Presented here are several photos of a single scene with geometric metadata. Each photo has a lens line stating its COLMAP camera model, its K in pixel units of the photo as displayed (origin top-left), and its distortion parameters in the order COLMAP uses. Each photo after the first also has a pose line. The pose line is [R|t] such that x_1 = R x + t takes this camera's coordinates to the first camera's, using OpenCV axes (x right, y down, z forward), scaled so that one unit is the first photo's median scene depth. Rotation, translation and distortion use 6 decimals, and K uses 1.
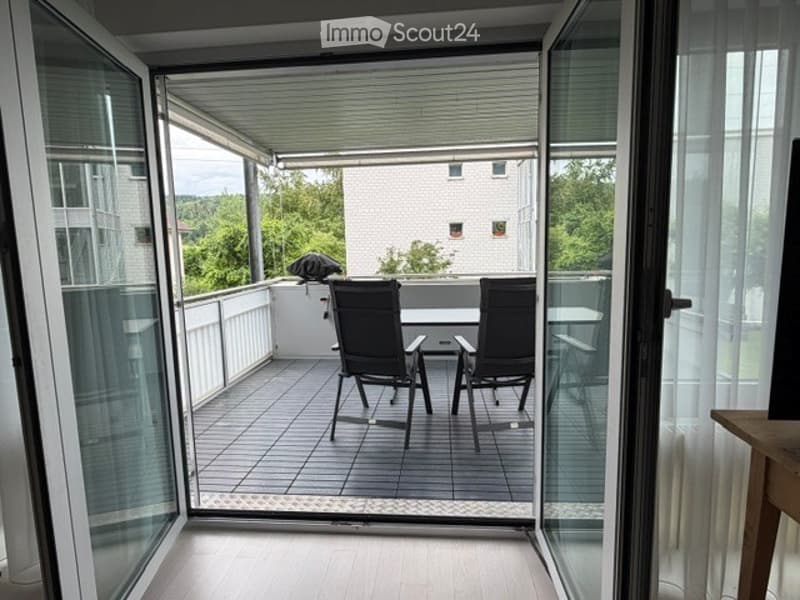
lens RADIAL K [[443.1, 0, 397.9], [0, 443.1, 297.0], [0, 0, 1]] dist [-0.005910, -0.001142]
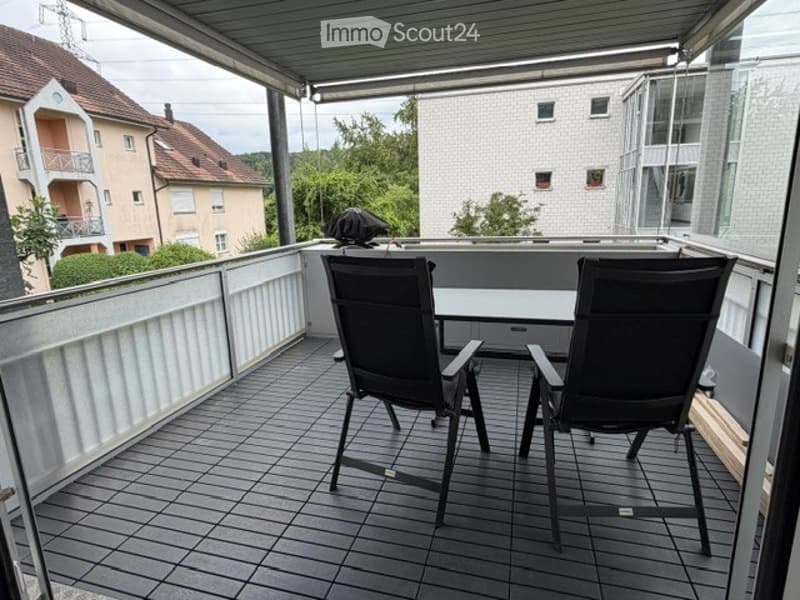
lens RADIAL K [[443.1, 0, 397.9], [0, 443.1, 297.0], [0, 0, 1]] dist [-0.005910, -0.001142]
pose [[0.983714, 0.032670, -0.176745, 0.033825], [-0.014605, 0.994619, 0.102562, -0.024676], [0.179144, -0.098310, 0.978899, 0.220825]]
